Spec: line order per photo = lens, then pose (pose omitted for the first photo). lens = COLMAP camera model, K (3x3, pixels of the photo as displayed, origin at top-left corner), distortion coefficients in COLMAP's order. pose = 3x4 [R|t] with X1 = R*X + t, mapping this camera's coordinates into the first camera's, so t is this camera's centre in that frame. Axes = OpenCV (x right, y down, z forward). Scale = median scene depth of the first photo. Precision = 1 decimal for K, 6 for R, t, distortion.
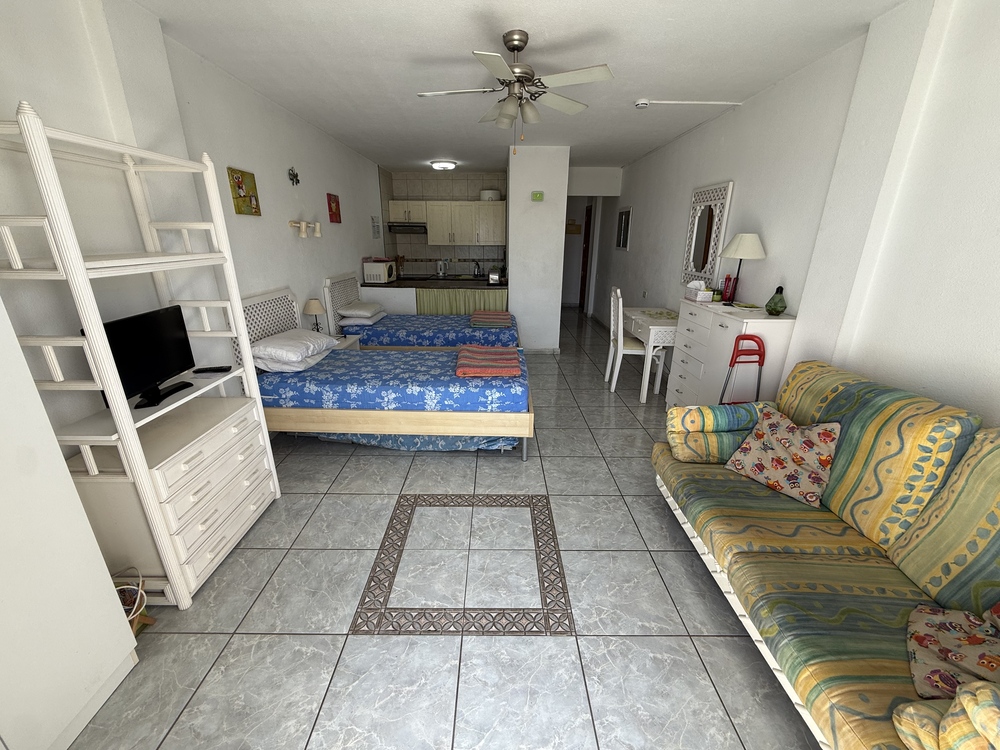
lens RADIAL K [[398.0, 0, 497.0], [0, 398.0, 374.4], [0, 0, 1]] dist [-0.001823, 0.000450]
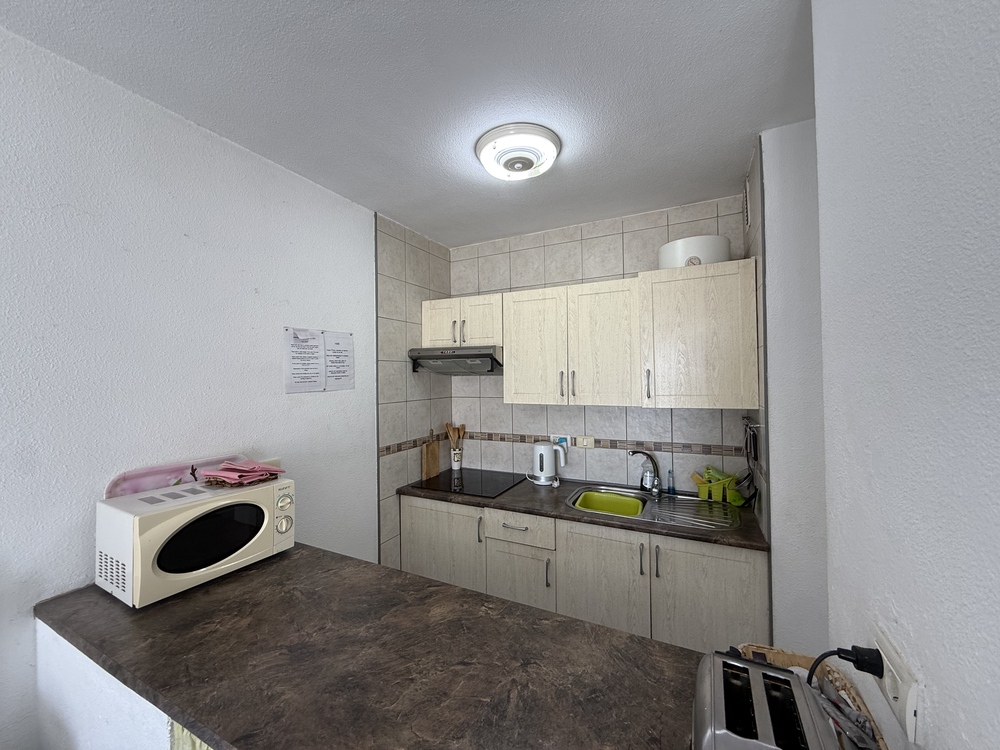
lens RADIAL K [[398.0, 0, 495.9], [0, 398.0, 374.3], [0, 0, 1]] dist [-0.001823, 0.000450]
pose [[0.893123, -0.020188, -0.449360, -0.027352], [-0.129234, 0.945357, -0.299331, -0.418416], [0.430848, 0.325412, 0.841711, 1.184941]]
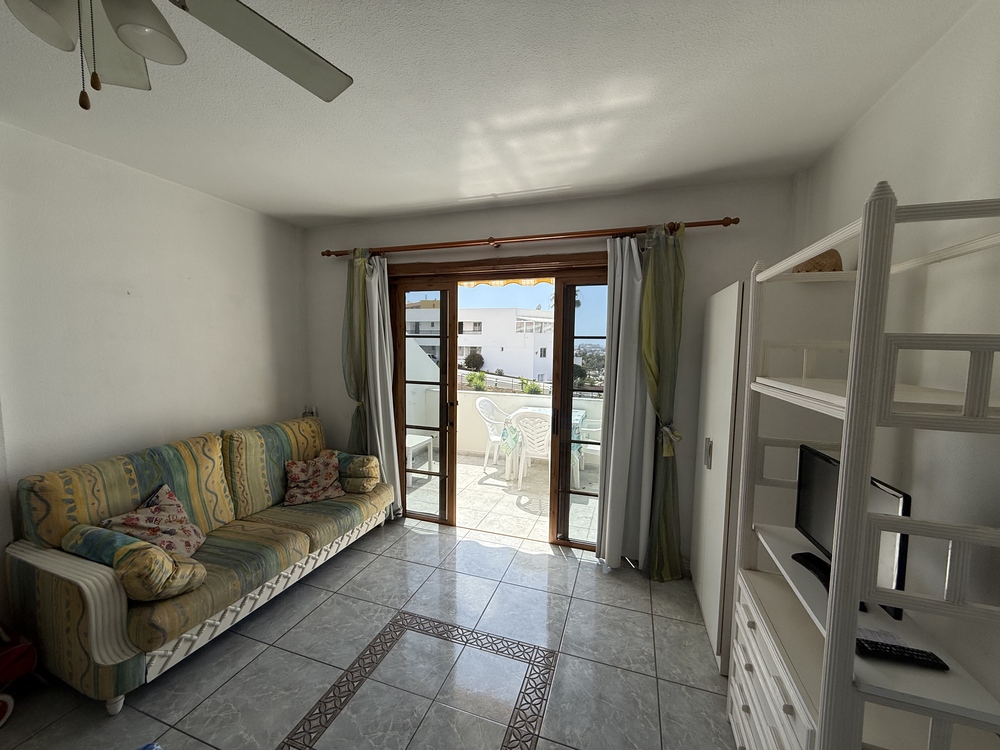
lens RADIAL K [[398.0, 0, 496.1], [0, 398.0, 374.4], [0, 0, 1]] dist [-0.001823, 0.000450]
pose [[-0.945013, -0.047638, 0.323543, -0.229530], [0.085400, 0.919058, 0.384759, -0.268281], [-0.315684, 0.391233, -0.864454, 0.747730]]
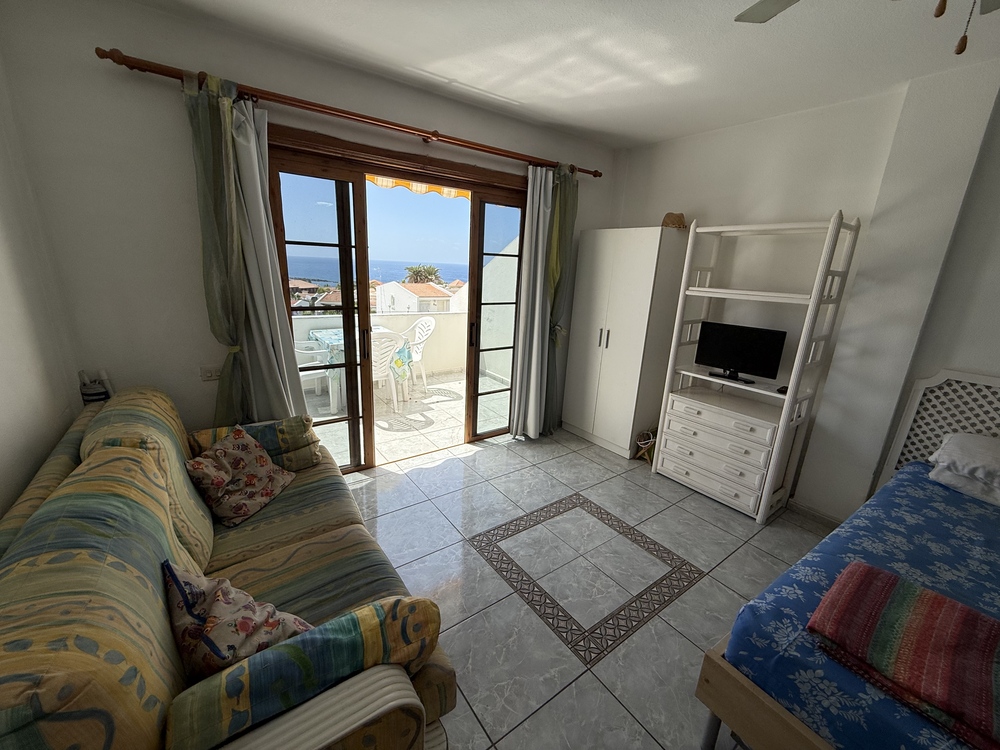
lens RADIAL K [[398.0, 0, 495.7], [0, 398.0, 375.0], [0, 0, 1]] dist [-0.001823, 0.000450]
pose [[-0.811703, 0.113581, -0.572920, 0.357907], [-0.238198, 0.831256, 0.502271, -0.236437], [0.533291, 0.544163, -0.647678, 0.689795]]
